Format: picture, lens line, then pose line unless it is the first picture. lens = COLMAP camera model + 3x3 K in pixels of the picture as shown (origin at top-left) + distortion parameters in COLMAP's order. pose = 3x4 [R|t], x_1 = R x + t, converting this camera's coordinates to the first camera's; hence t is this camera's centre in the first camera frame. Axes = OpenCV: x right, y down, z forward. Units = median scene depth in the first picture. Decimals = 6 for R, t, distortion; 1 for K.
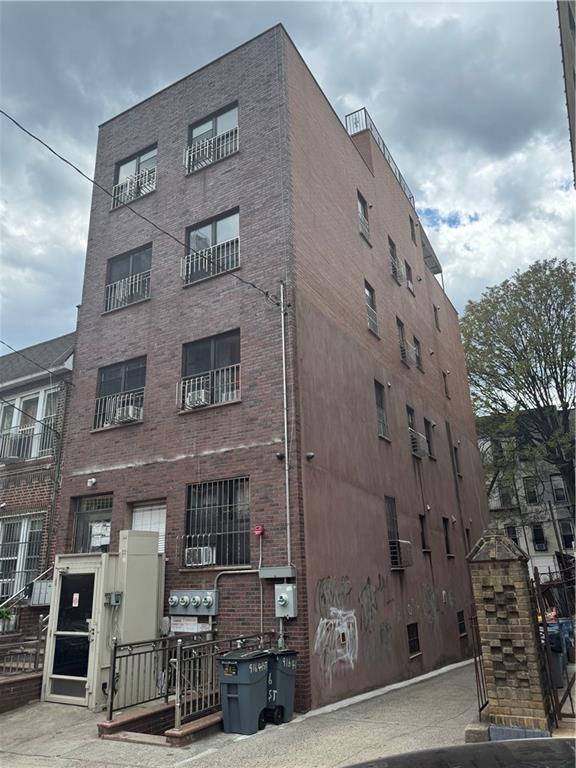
lens RADIAL K [[538.2, 0, 288.0], [0, 538.2, 384.0], [0, 0, 1]] dist [0.099906, -0.153038]
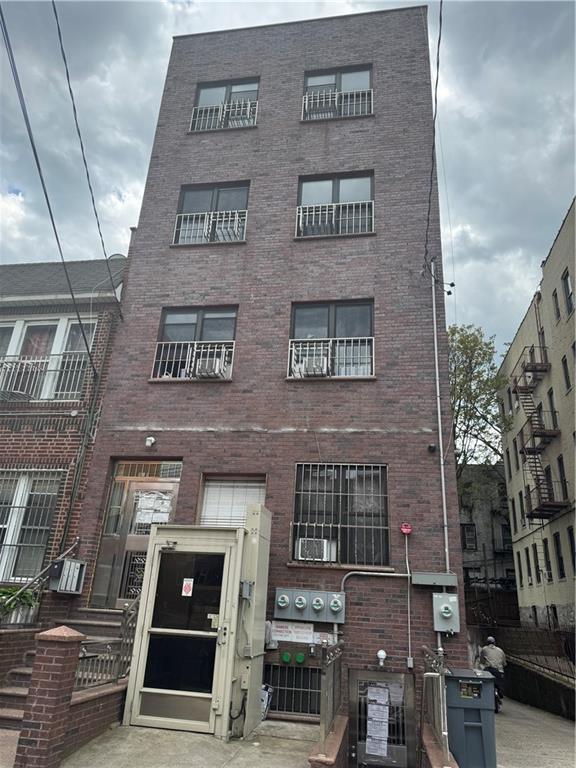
lens RADIAL K [[538.2, 0, 288.0], [0, 538.2, 384.0], [0, 0, 1]] dist [0.099906, -0.153038]
pose [[0.934455, 0.207705, 0.289229, -0.475035], [-0.193680, 0.978067, -0.076632, 0.135710], [-0.298802, 0.015591, 0.954188, 0.211712]]
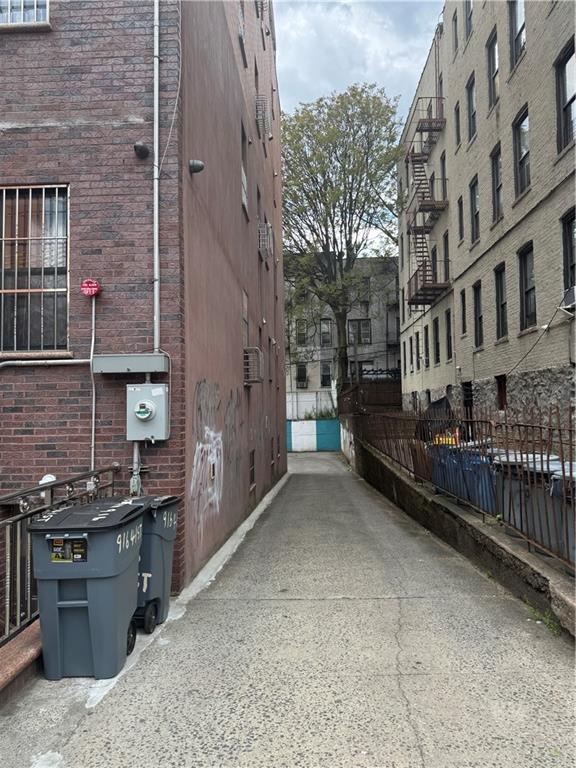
lens RADIAL K [[533.8, 0, 289.3], [0, 533.8, 372.2], [0, 0, 1]] dist [0.089215, -0.087943]
pose [[0.892386, 0.047264, 0.448790, -0.102112], [-0.160717, 0.962579, 0.218201, 0.186968], [-0.421683, -0.266848, 0.866589, 0.415496]]
